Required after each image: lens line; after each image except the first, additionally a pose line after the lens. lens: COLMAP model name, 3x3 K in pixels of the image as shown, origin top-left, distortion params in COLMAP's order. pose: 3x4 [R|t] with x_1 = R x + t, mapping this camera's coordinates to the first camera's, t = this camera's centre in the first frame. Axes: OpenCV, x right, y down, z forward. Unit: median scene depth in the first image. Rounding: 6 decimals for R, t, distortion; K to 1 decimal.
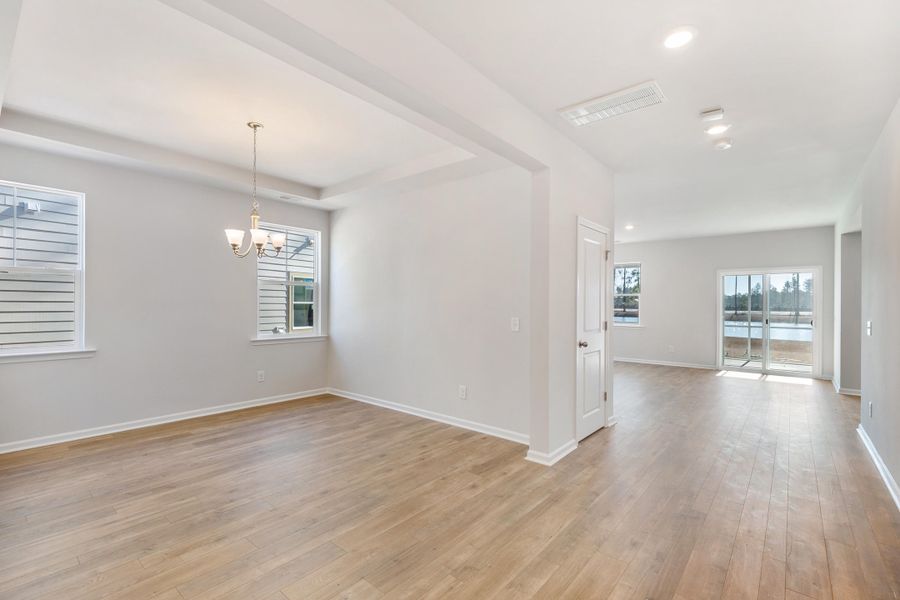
lens RADIAL K [[412.8, 0, 450.0], [0, 412.8, 304.2], [0, 0, 1]] dist [0.014392, -0.002787]
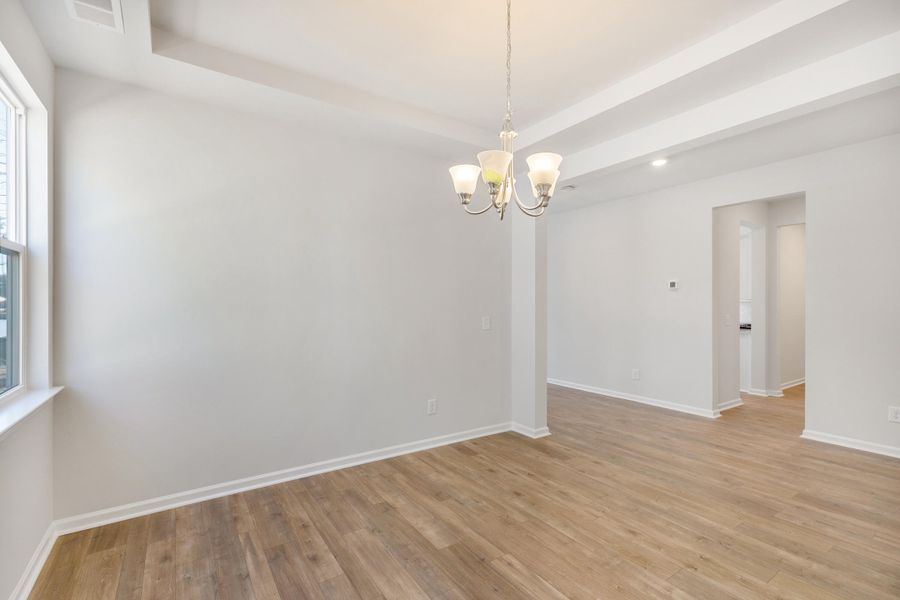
lens RADIAL K [[412.8, 0, 449.3], [0, 412.8, 301.3], [0, 0, 1]] dist [0.014392, -0.002787]
pose [[0.260259, -0.003080, 0.965534, -0.886321], [0.000184, 0.999995, 0.003140, -0.007489], [-0.965539, -0.000640, 0.260259, 0.841111]]
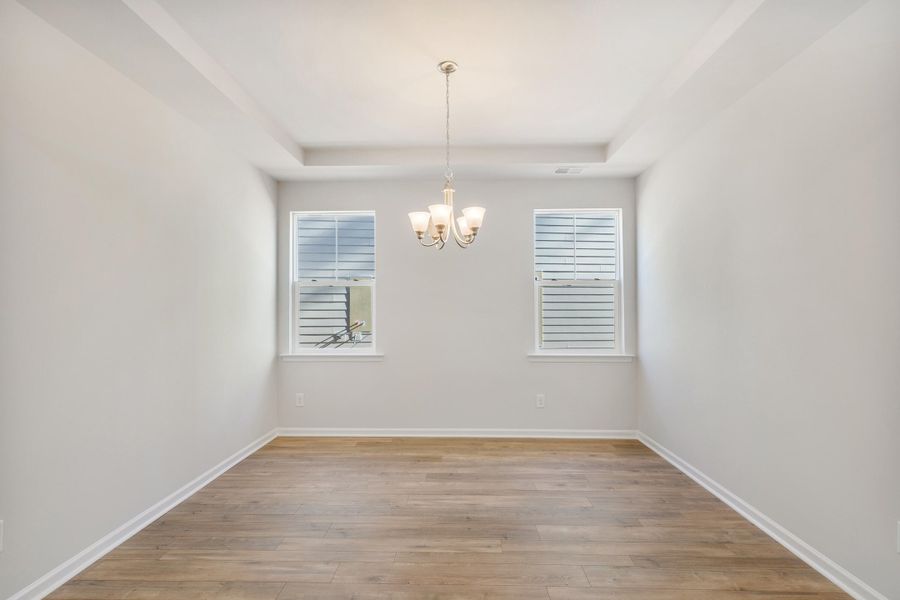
lens RADIAL K [[412.8, 0, 448.9], [0, 412.8, 302.0], [0, 0, 1]] dist [0.014392, -0.002787]
pose [[0.624541, -0.023123, -0.780649, 0.082323], [0.005526, 0.999667, -0.025190, 0.002959], [0.780972, 0.011419, 0.624461, 0.490662]]
